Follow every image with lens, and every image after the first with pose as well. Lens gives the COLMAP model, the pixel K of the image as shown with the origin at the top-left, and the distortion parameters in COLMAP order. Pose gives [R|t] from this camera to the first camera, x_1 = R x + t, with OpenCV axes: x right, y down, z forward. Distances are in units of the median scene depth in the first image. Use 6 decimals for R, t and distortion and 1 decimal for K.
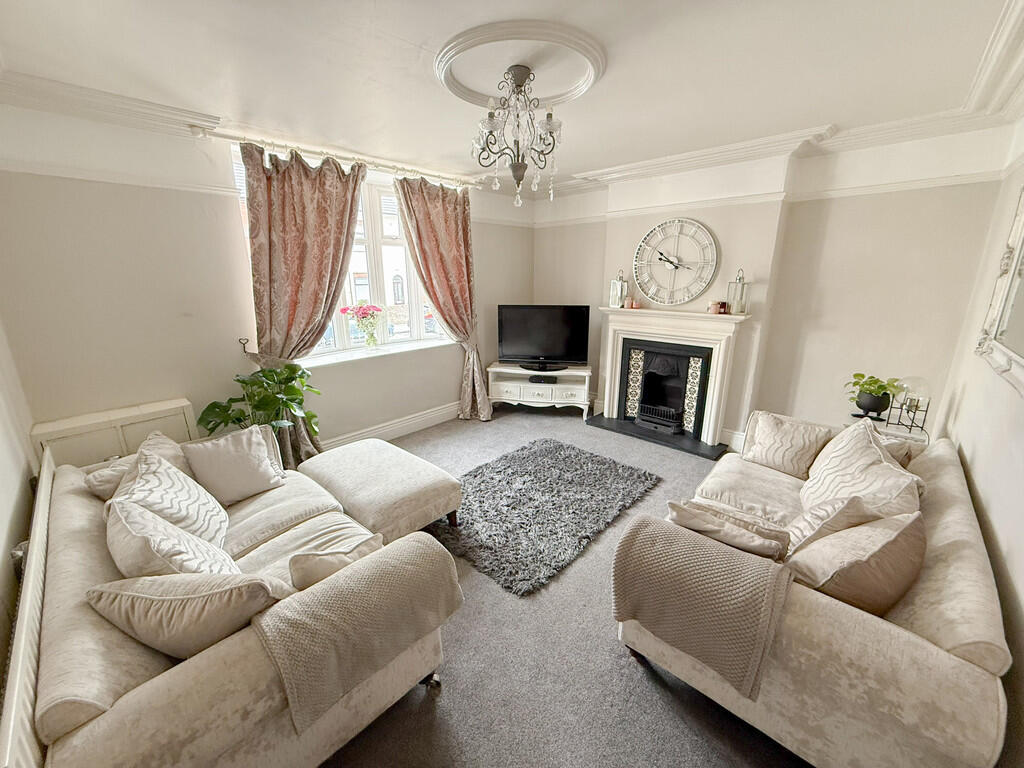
lens RADIAL K [[407.5, 0, 506.3], [0, 407.5, 385.0], [0, 0, 1]] dist [-0.005142, 0.001805]
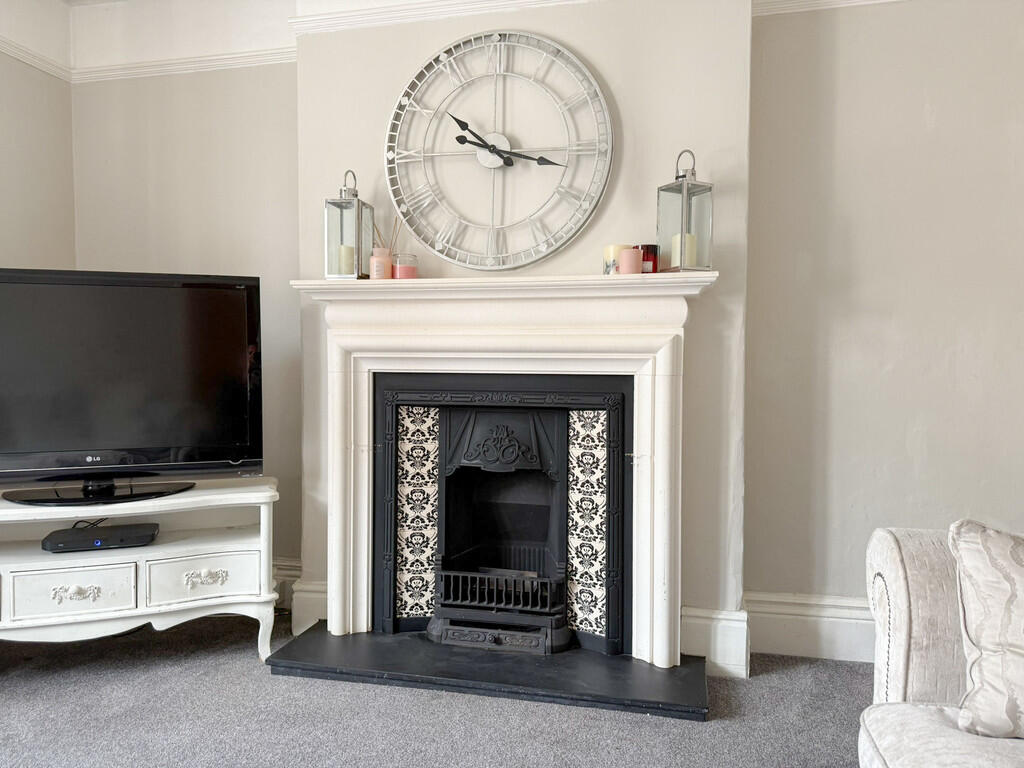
lens RADIAL K [[718.8, 0, 504.1], [0, 718.8, 386.1], [0, 0, 1]] dist [0.053244, -0.034757]
pose [[0.861427, -0.008099, 0.507816, 0.085227], [0.126713, 0.971681, -0.199451, 0.024529], [-0.491820, 0.236159, 0.838059, 0.472537]]
